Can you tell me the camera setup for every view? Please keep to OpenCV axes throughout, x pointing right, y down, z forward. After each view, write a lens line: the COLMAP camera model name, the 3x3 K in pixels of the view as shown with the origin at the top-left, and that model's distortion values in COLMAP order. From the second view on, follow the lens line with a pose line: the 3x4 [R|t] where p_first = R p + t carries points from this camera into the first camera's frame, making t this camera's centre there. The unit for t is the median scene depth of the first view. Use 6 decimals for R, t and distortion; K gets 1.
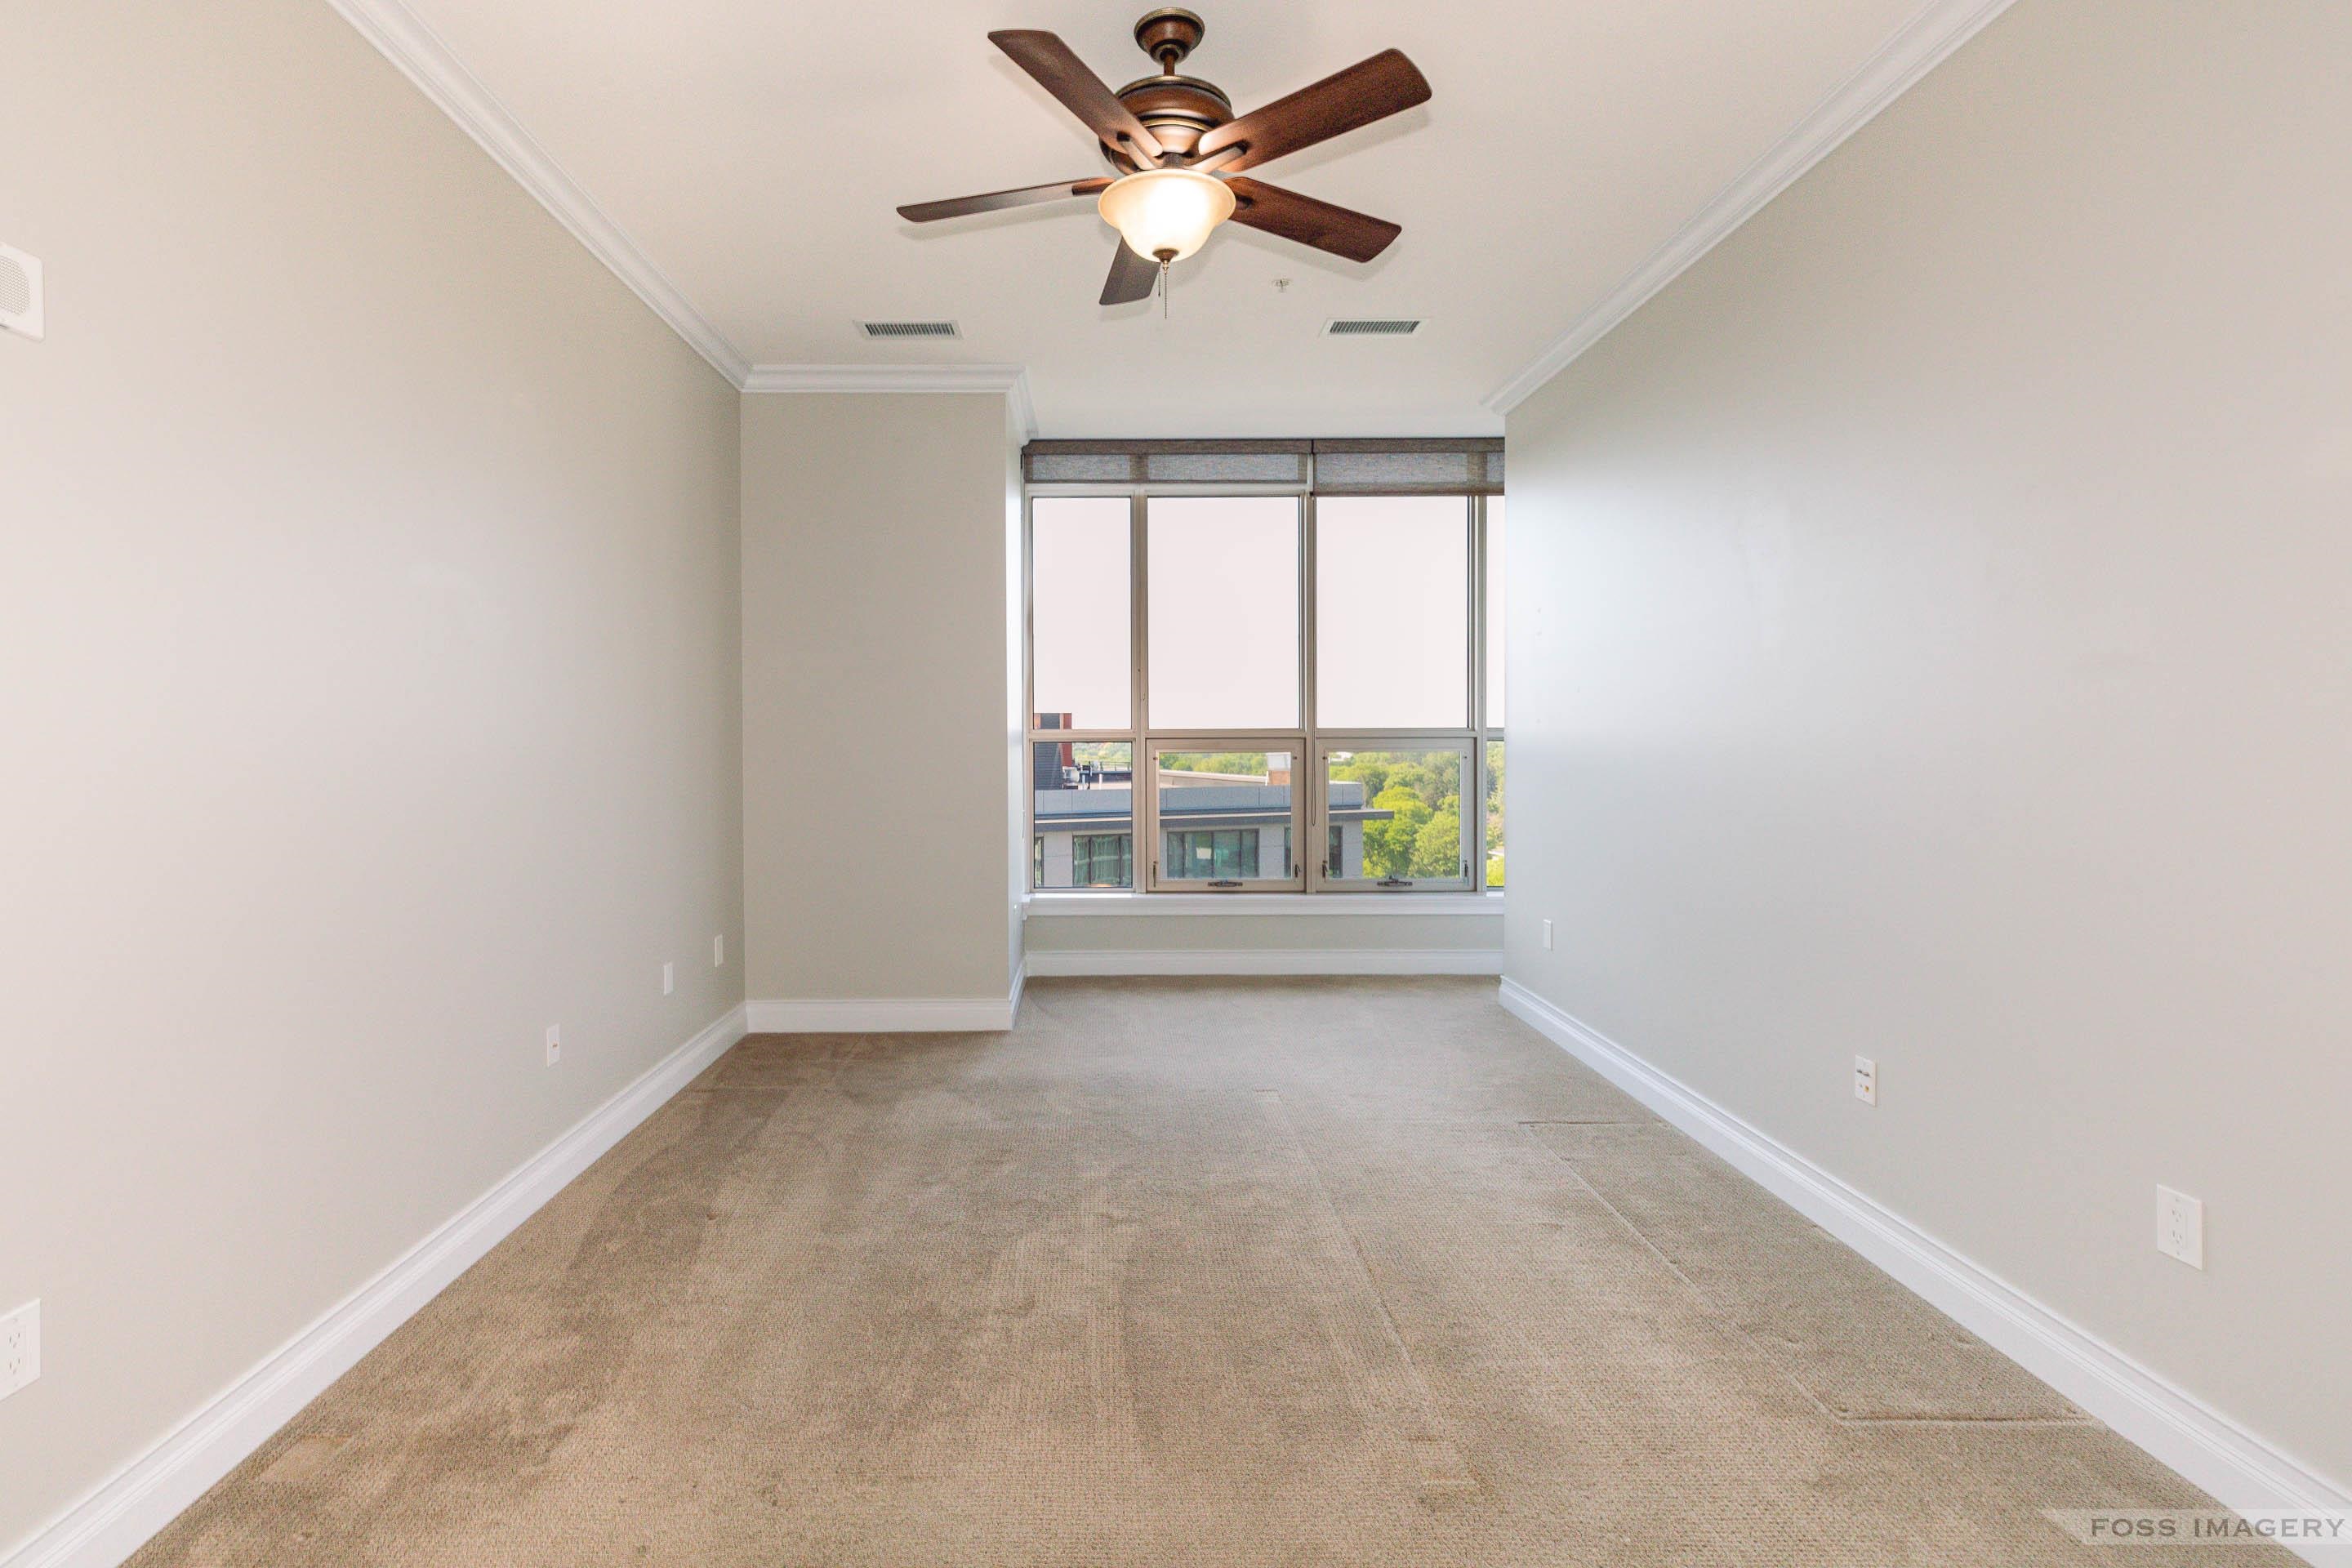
lens RADIAL K [[1065.1, 0, 1063.7], [0, 1065.1, 746.5], [0, 0, 1]] dist [0.004241, -0.002531]
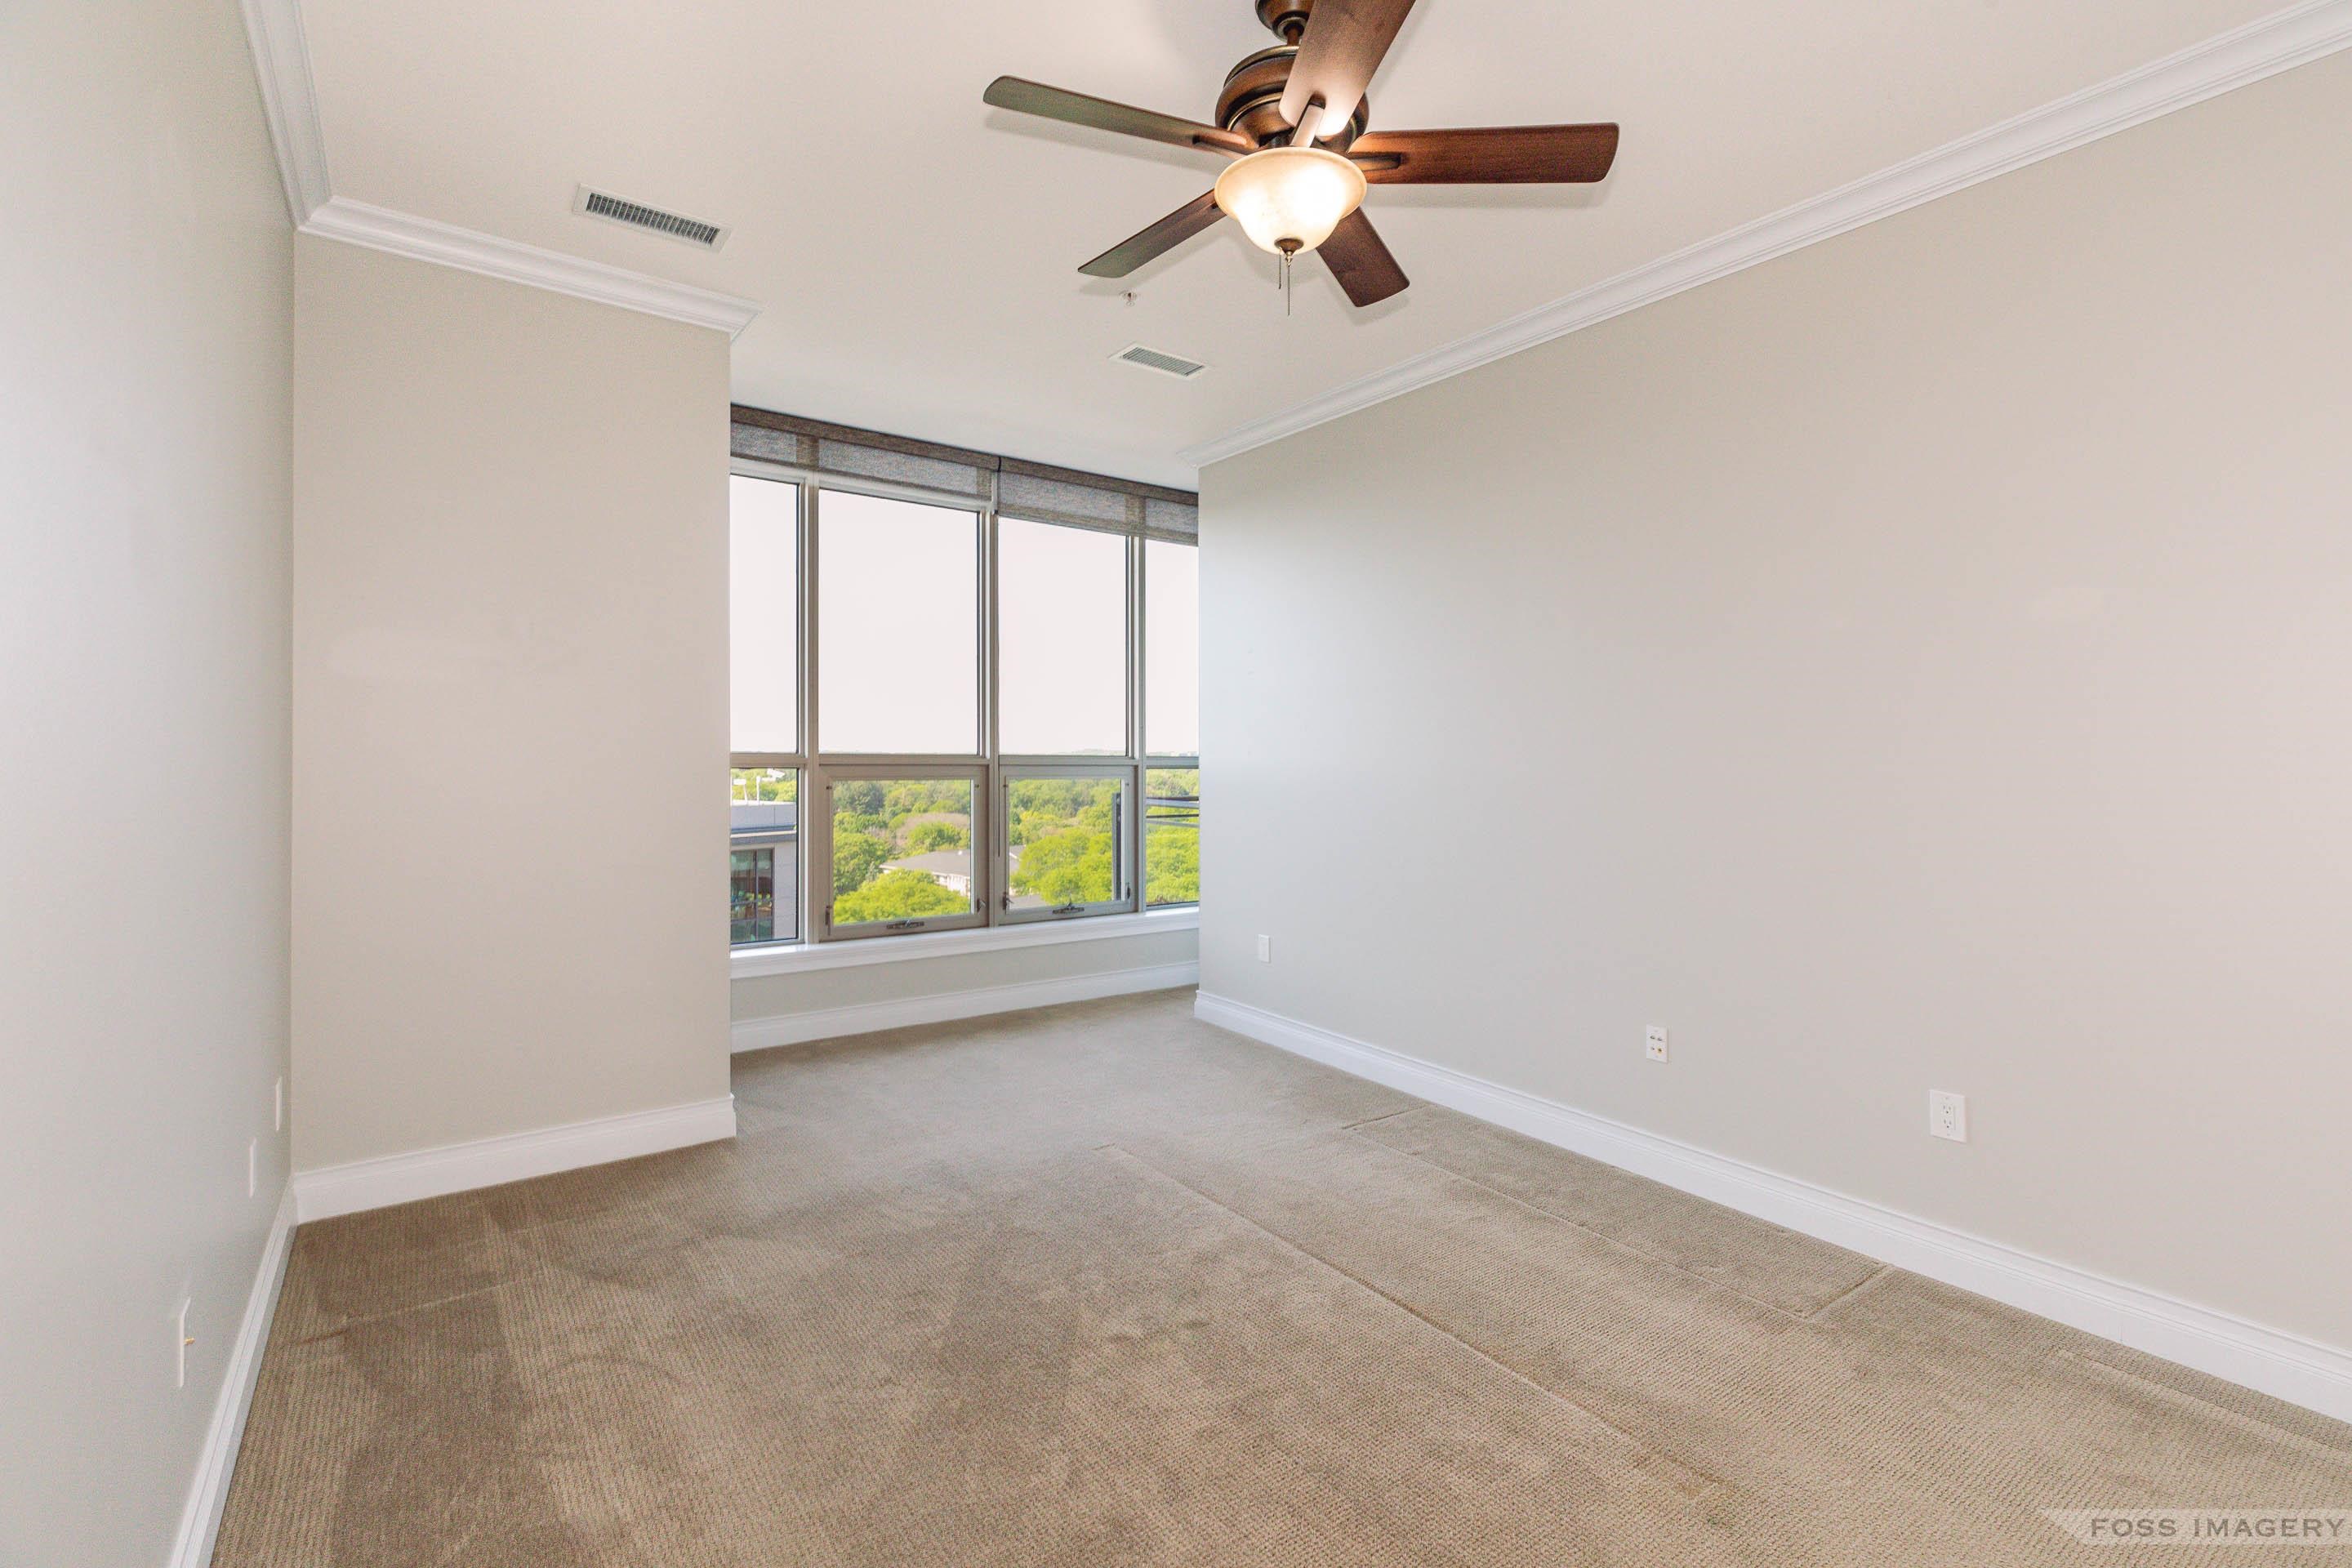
lens RADIAL K [[1053.2, 0, 1205.7], [0, 1053.2, 743.9], [0, 0, 1]] dist [0.002248, 0.000543]
pose [[0.804029, 0.019237, 0.594279, -0.211872], [-0.006581, 0.999703, -0.023457, -0.006577], [-0.594554, 0.014949, 0.803917, 0.142955]]
